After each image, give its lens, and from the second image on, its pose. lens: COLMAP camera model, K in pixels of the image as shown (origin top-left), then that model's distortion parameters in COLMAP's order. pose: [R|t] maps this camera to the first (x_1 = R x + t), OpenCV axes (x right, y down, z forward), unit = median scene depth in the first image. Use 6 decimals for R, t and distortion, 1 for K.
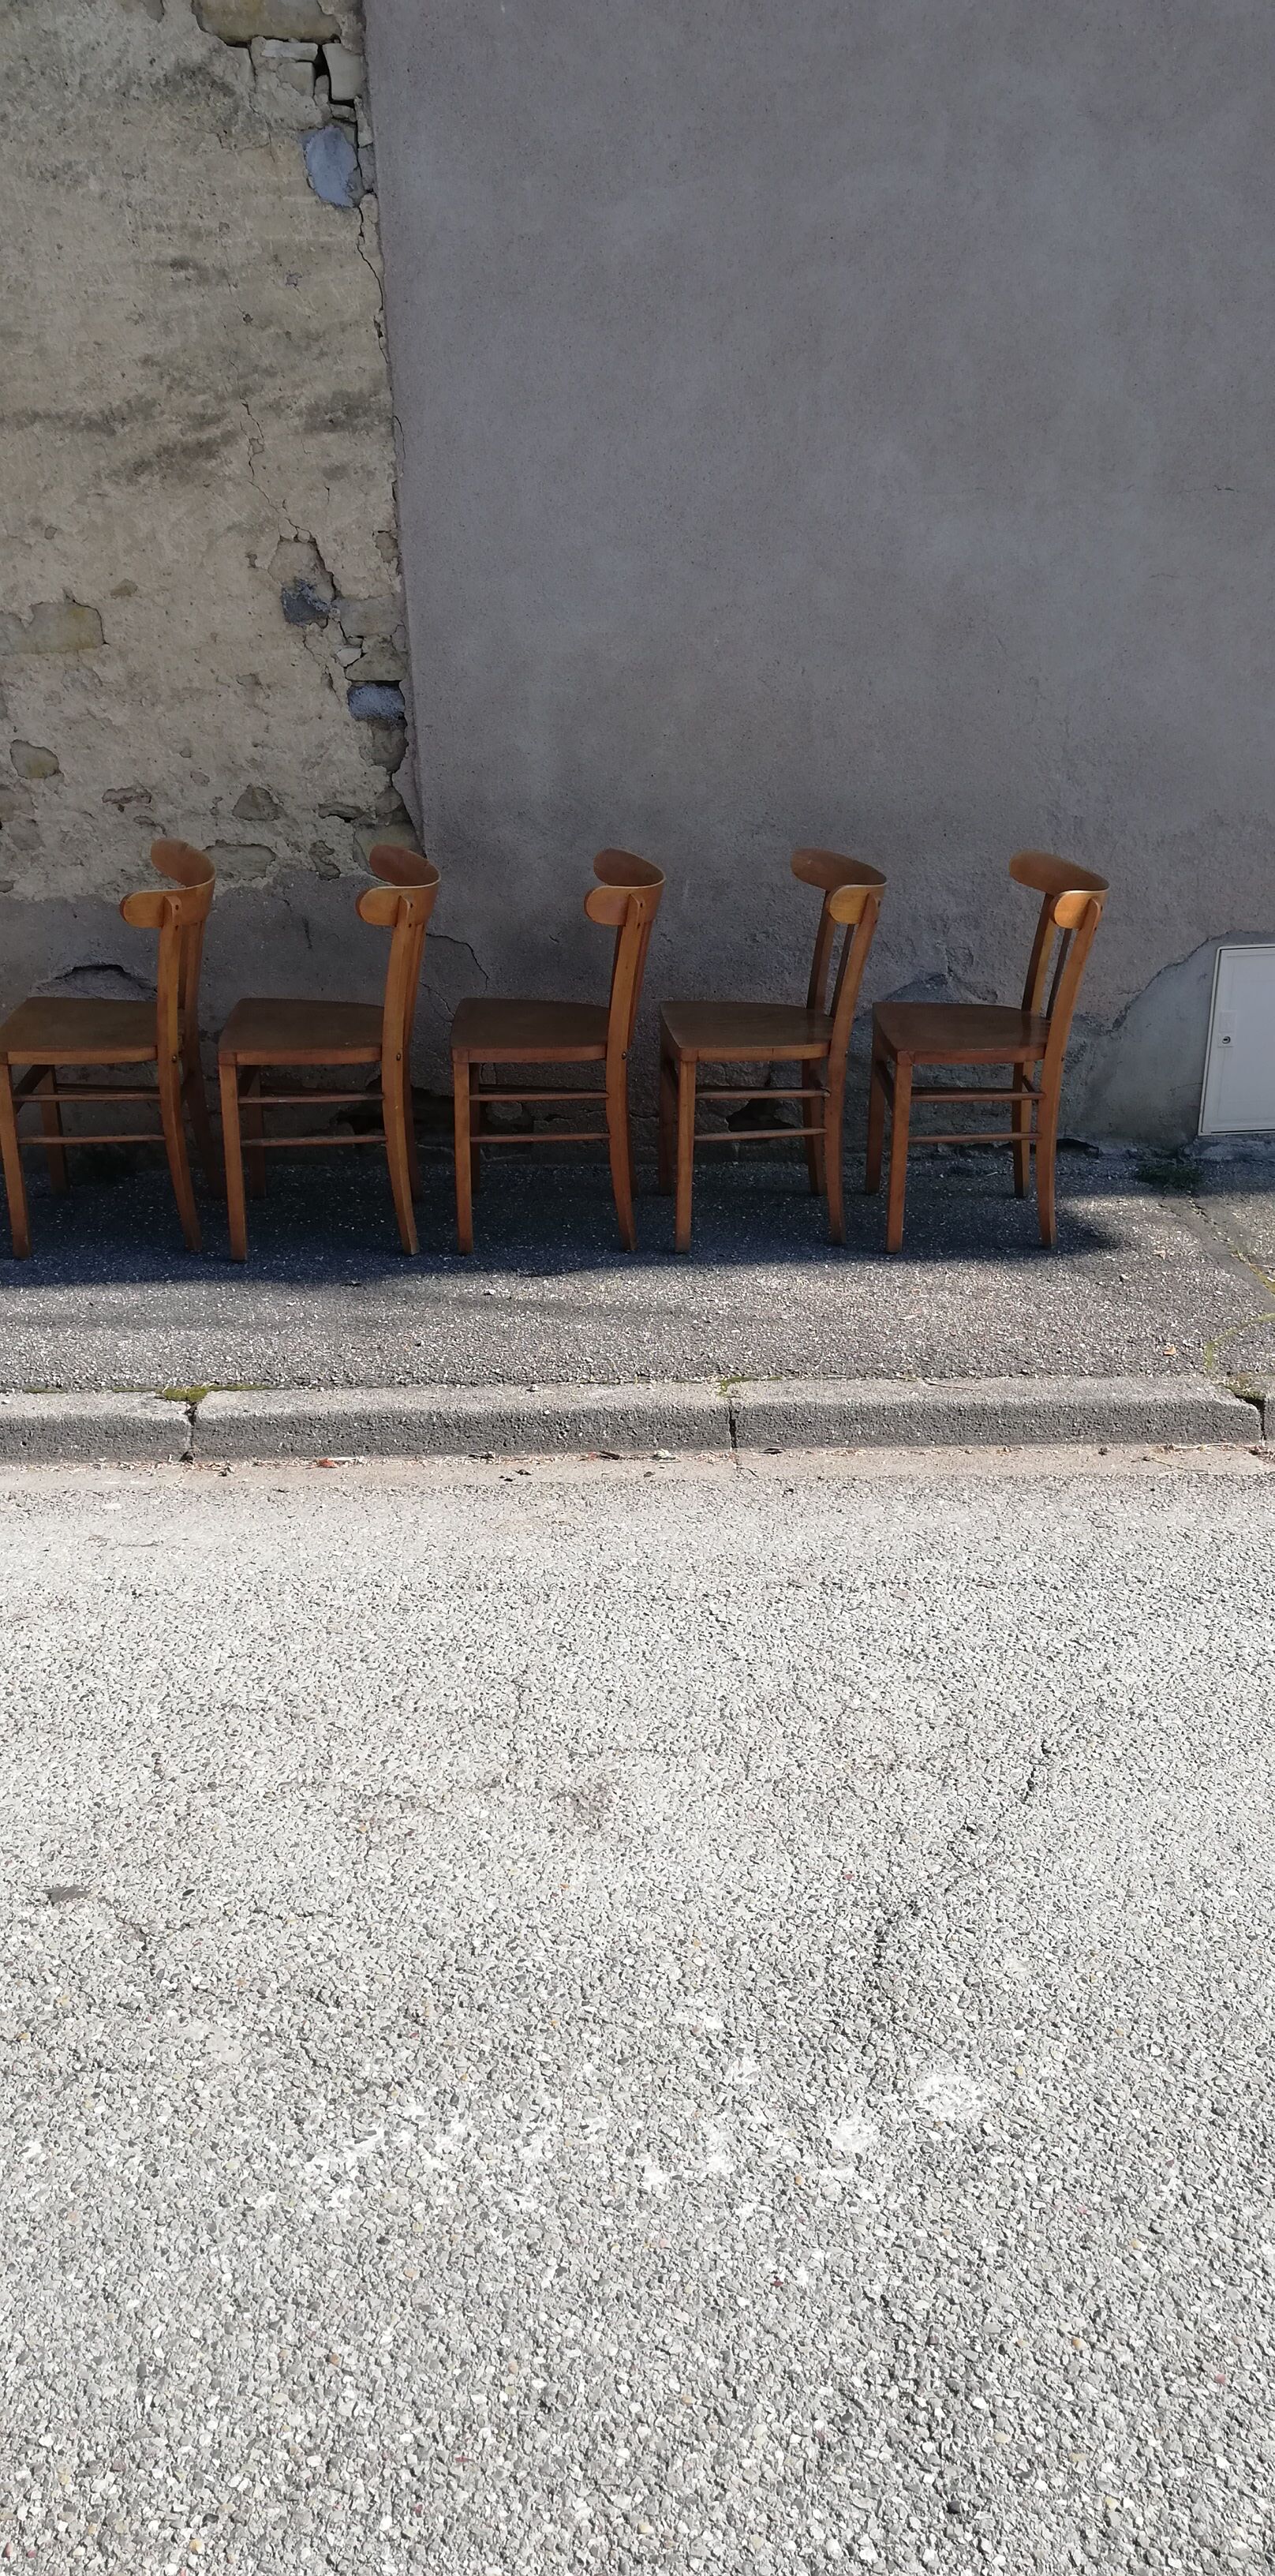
lens RADIAL K [[2020.5, 0, 653.8], [0, 2020.5, 1271.4], [0, 0, 1]] dist [0.058316, -0.088300]
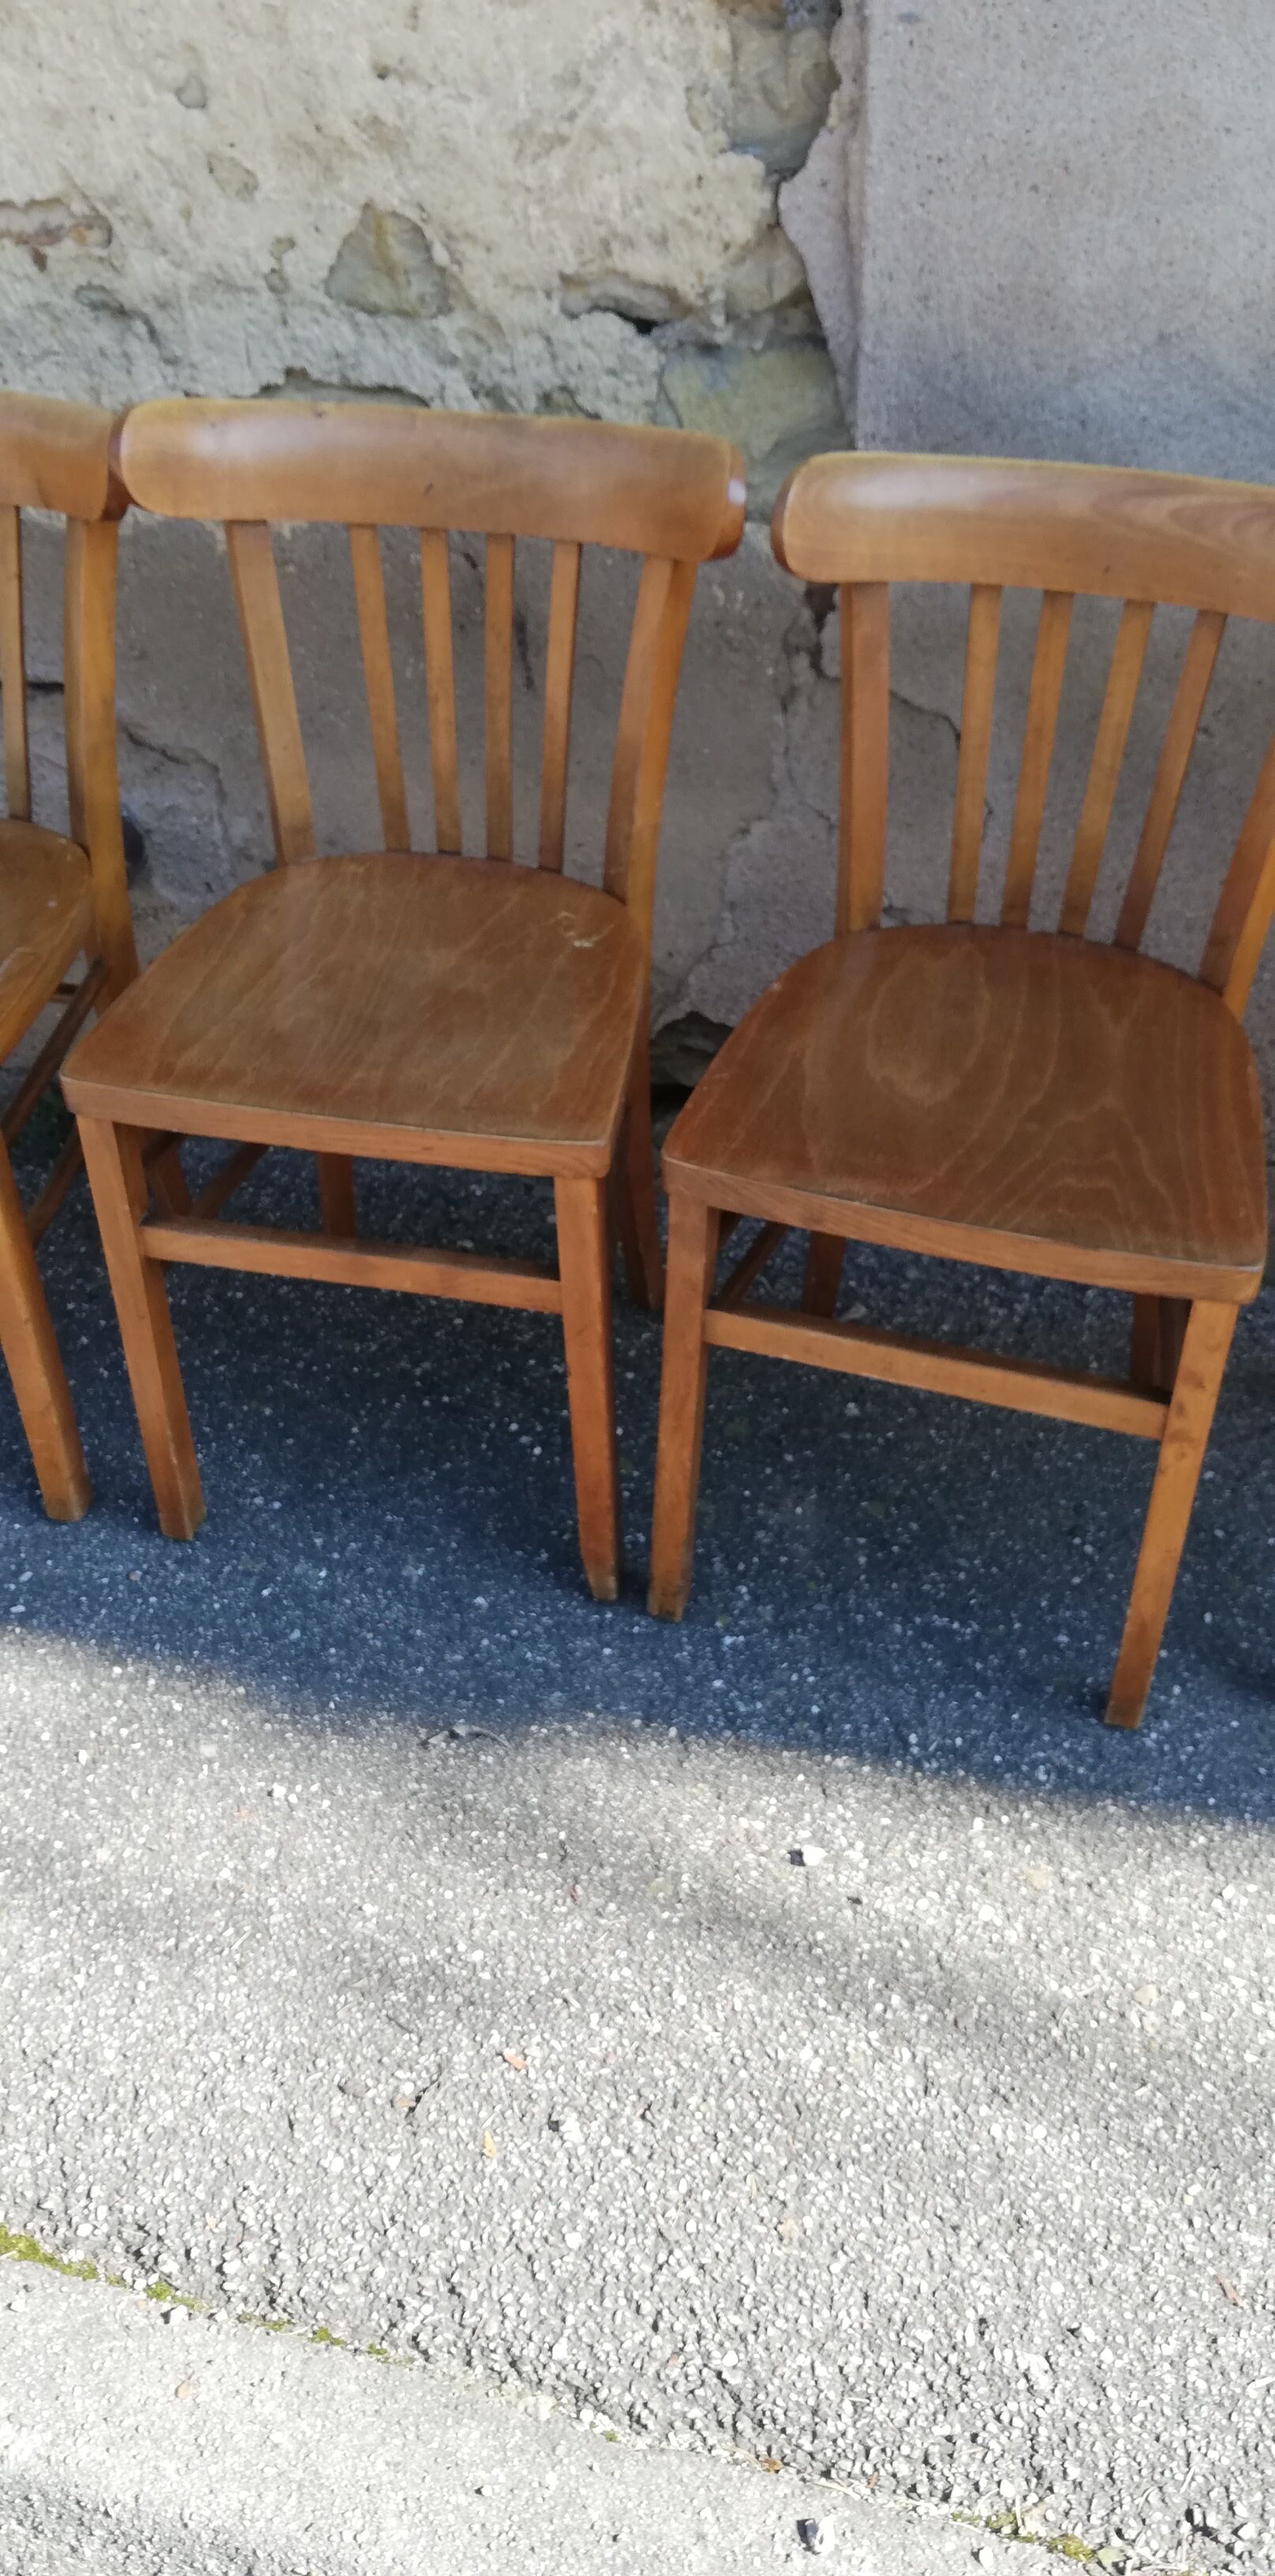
lens RADIAL K [[2020.5, 0, 606.8], [0, 2020.5, 1315.2], [0, 0, 1]] dist [0.058316, -0.088300]
pose [[0.950283, 0.184764, -0.250649, -0.046991], [-0.109489, 0.951800, 0.286511, -0.187298], [0.291504, -0.244823, 0.924709, 0.739935]]
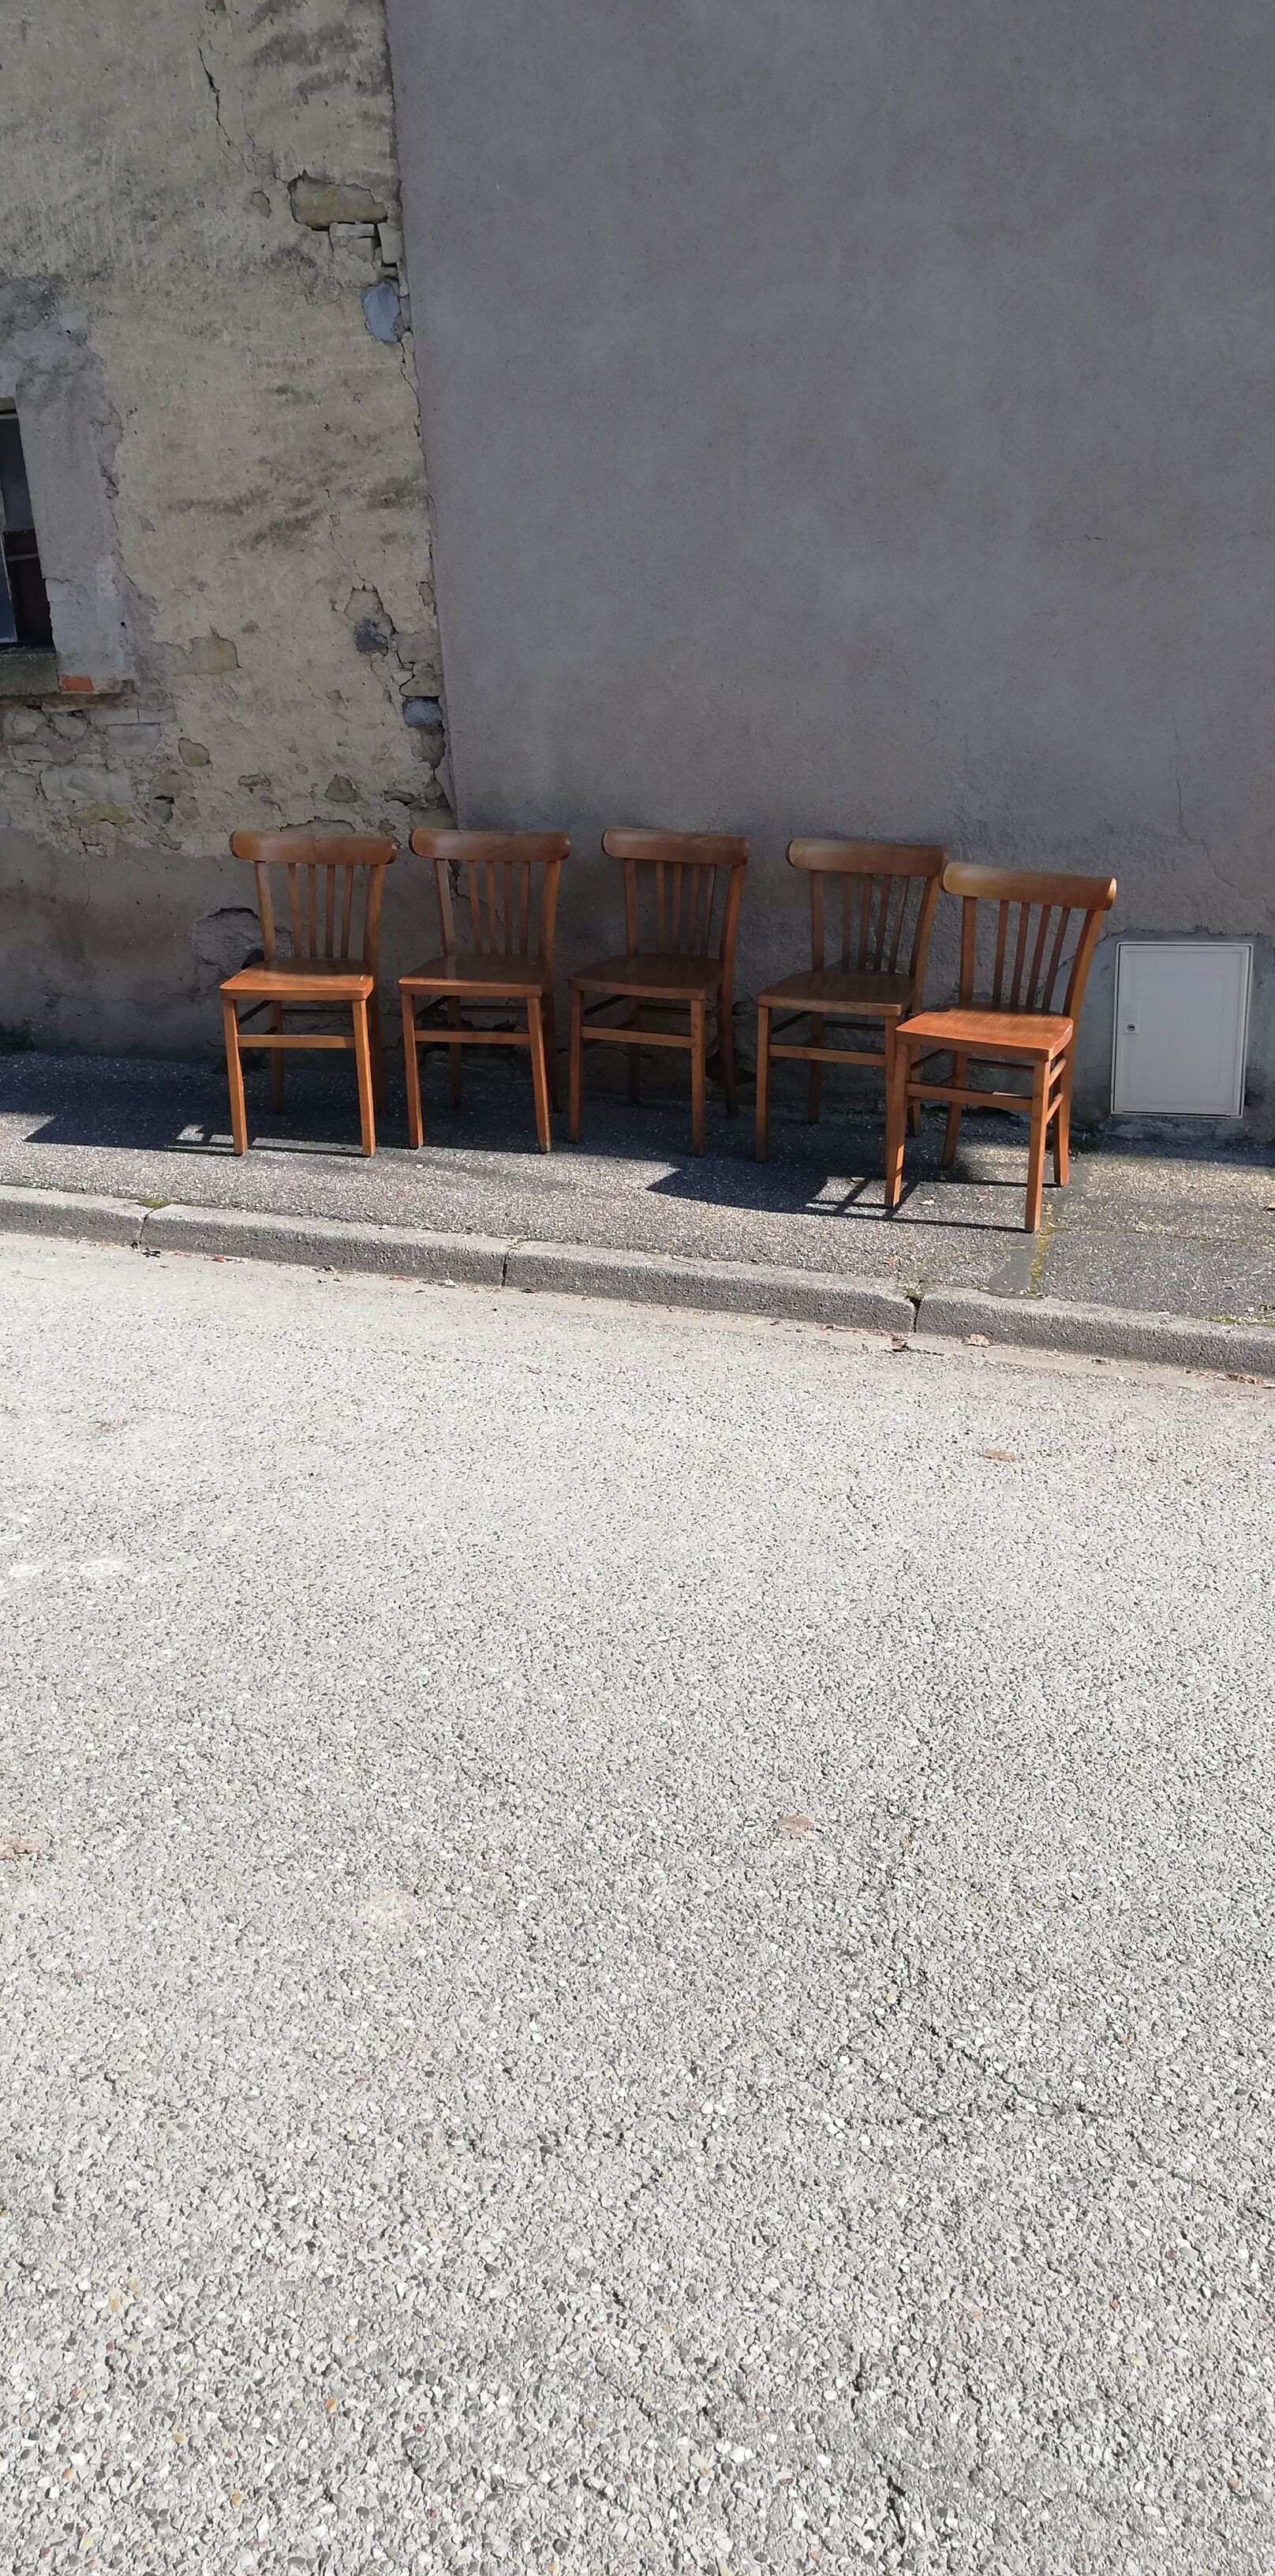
lens RADIAL K [[2020.5, 0, 579.4], [0, 2020.5, 1261.7], [0, 0, 1]] dist [0.058316, -0.088300]
pose [[0.923491, 0.112200, -0.366844, 0.528848], [-0.121564, 0.992581, -0.002441, 0.065984], [0.363849, 0.046849, 0.930279, -0.172892]]
